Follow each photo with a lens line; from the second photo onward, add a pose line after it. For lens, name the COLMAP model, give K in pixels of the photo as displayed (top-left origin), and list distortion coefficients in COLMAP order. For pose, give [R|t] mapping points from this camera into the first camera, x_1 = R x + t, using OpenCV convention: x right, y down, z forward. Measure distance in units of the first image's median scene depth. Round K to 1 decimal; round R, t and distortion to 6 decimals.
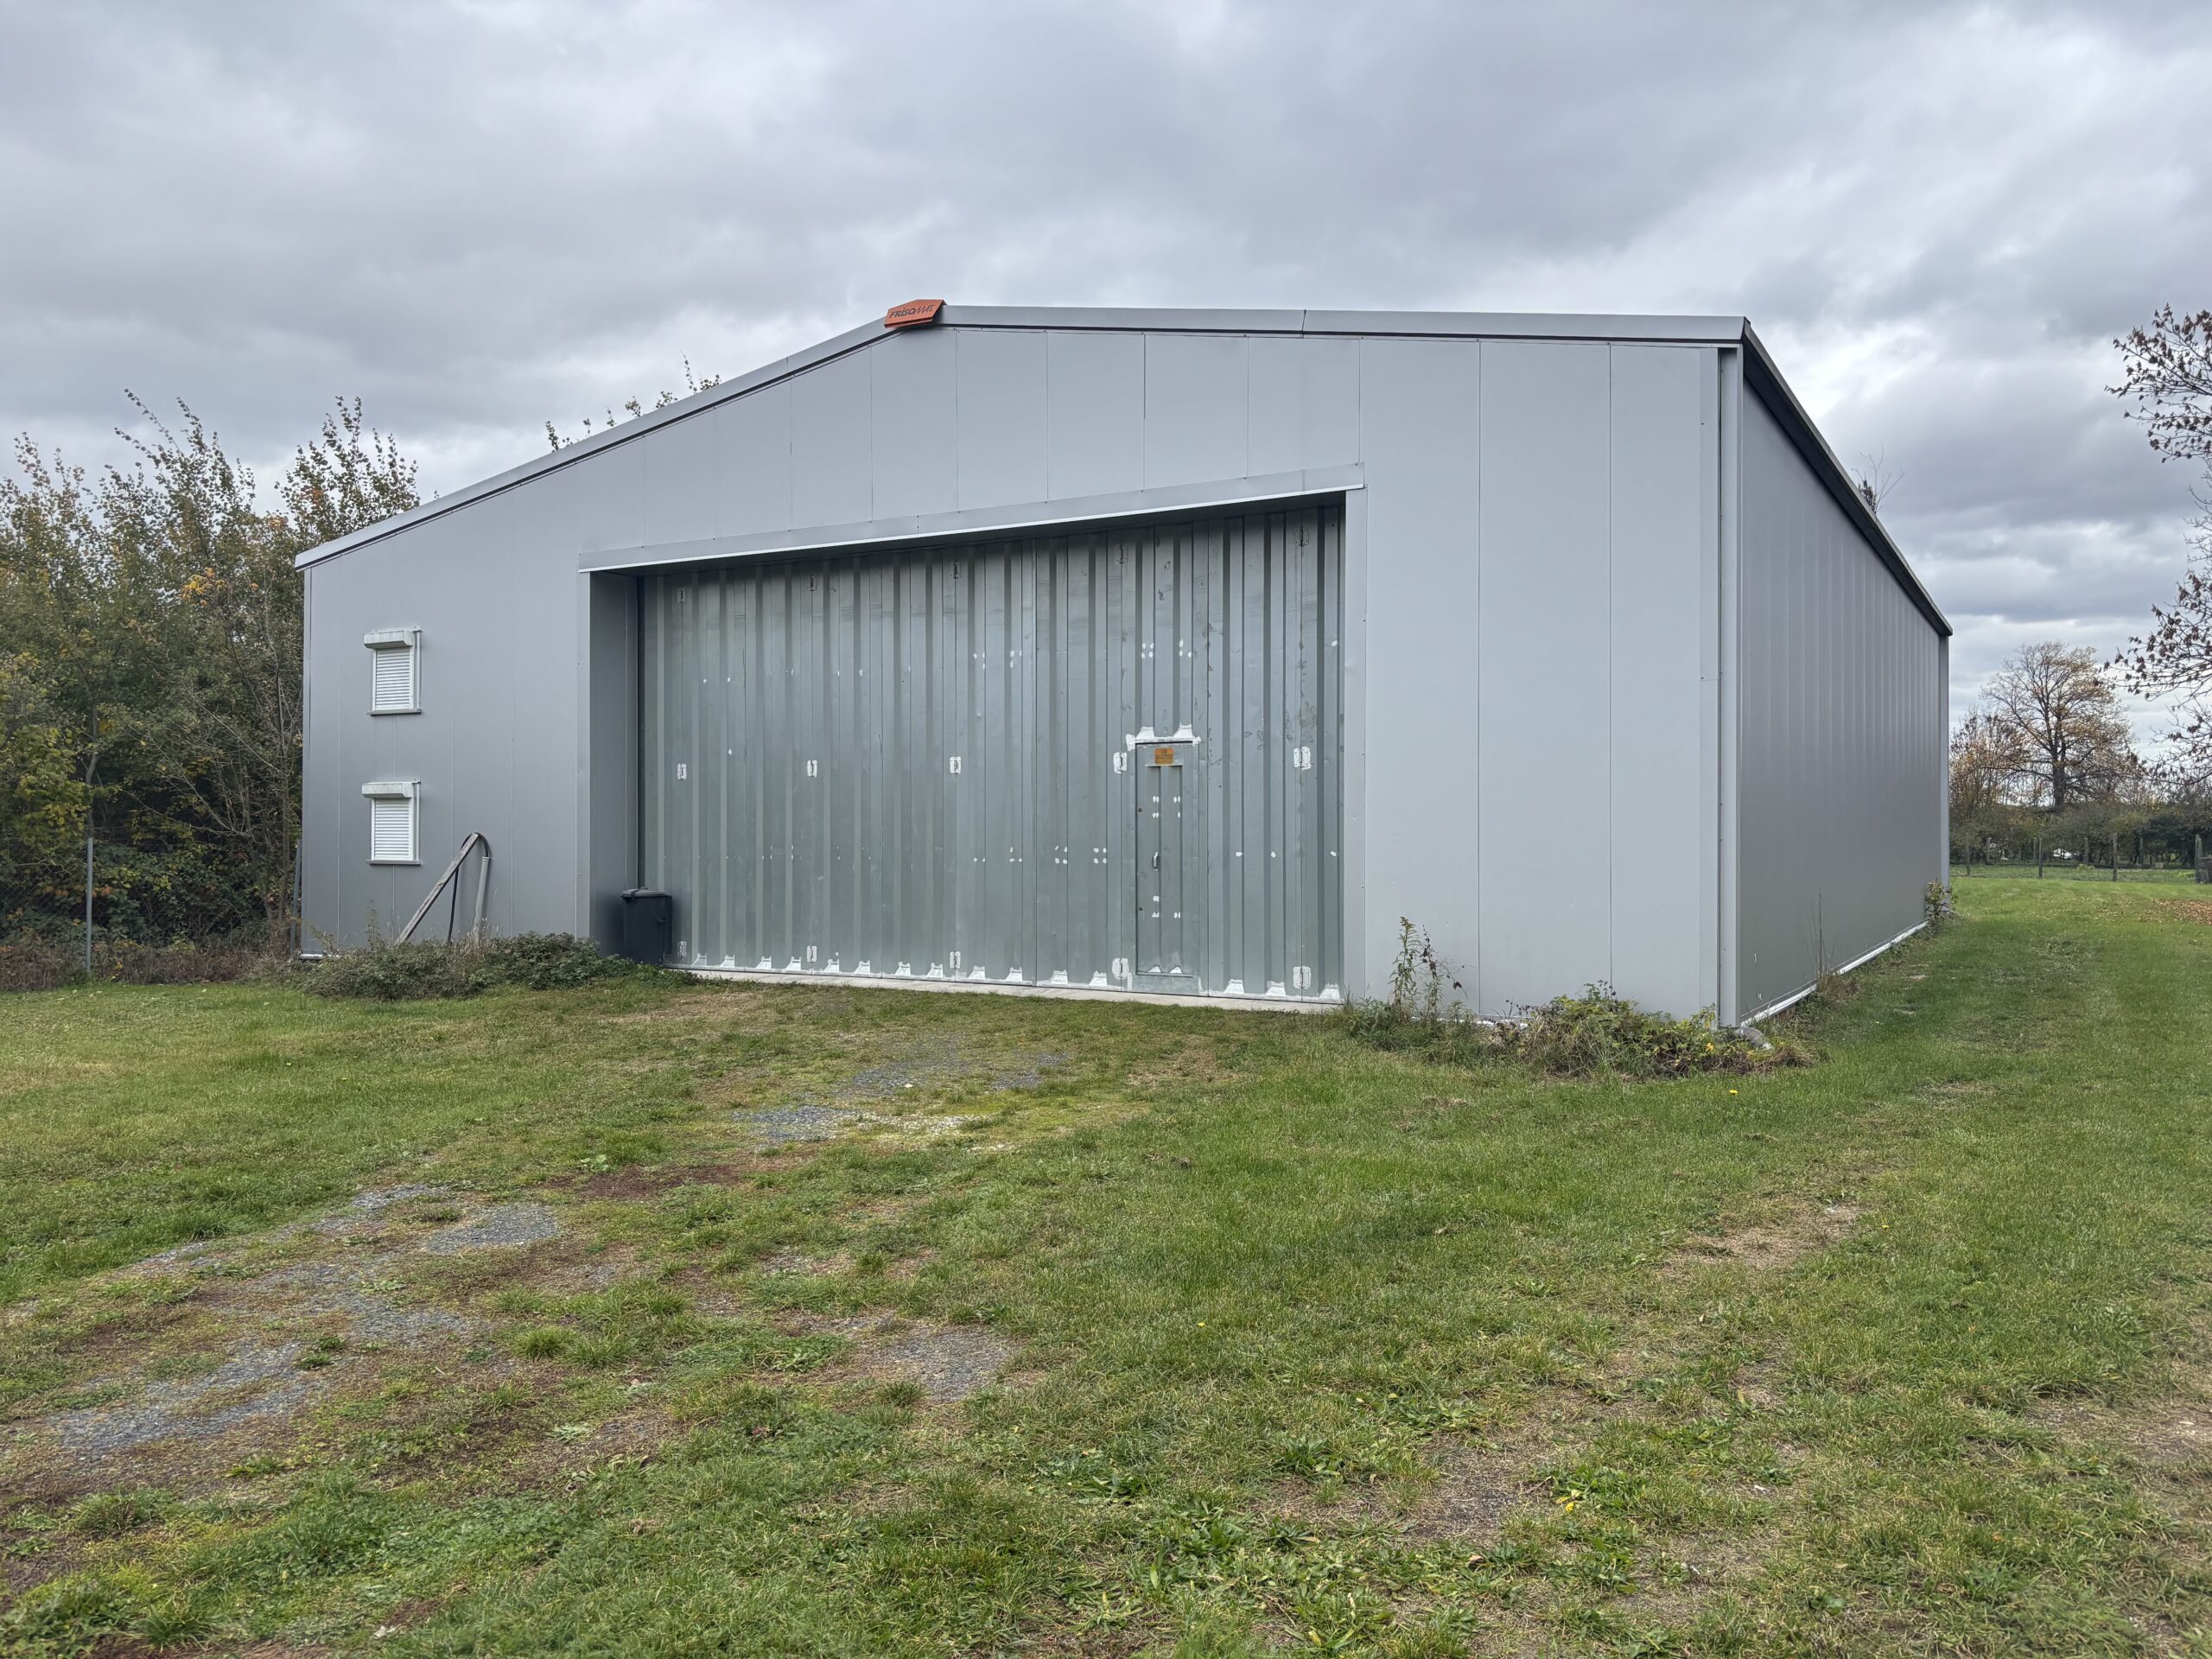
lens RADIAL K [[1658.5, 0, 1104.4], [0, 1658.5, 809.0], [0, 0, 1]] dist [0.106321, -0.138741]
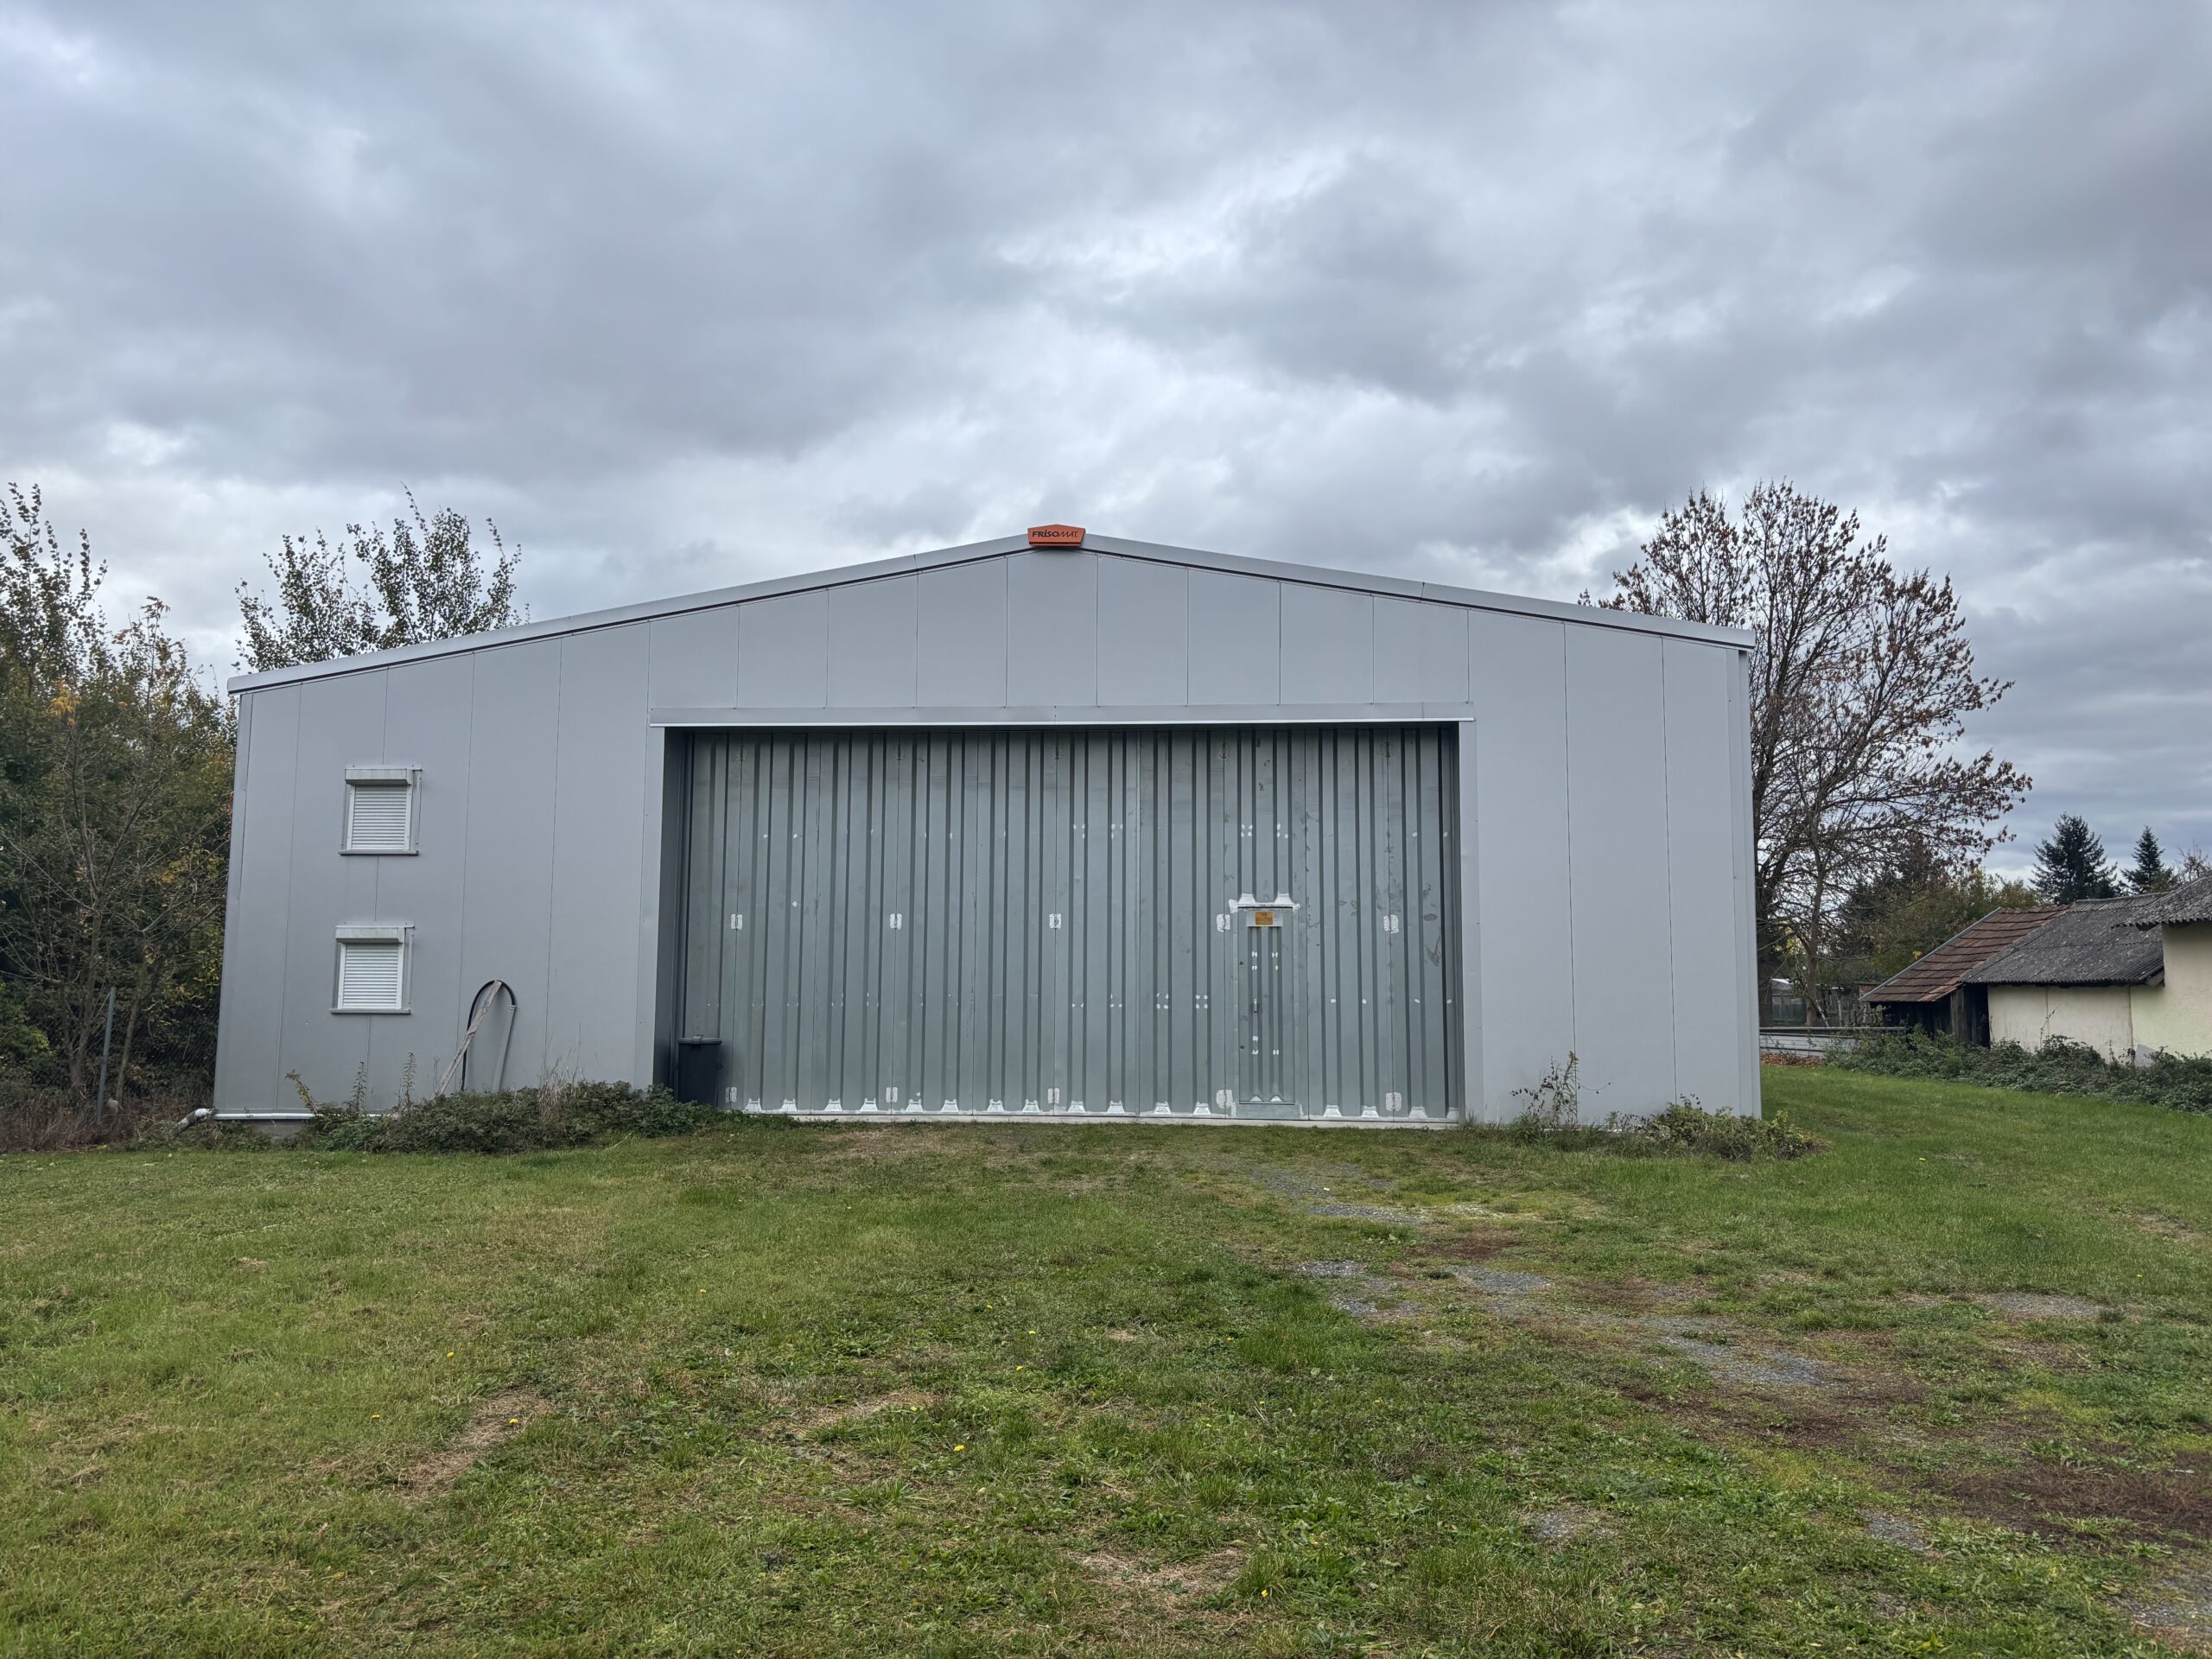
lens RADIAL K [[1658.5, 0, 1104.4], [0, 1658.5, 809.0], [0, 0, 1]] dist [0.106321, -0.138741]
pose [[0.905468, 0.048969, 0.421580, -0.540927], [-0.011476, 0.995783, -0.091018, -0.000227], [-0.424260, 0.077576, 0.902212, -0.043194]]
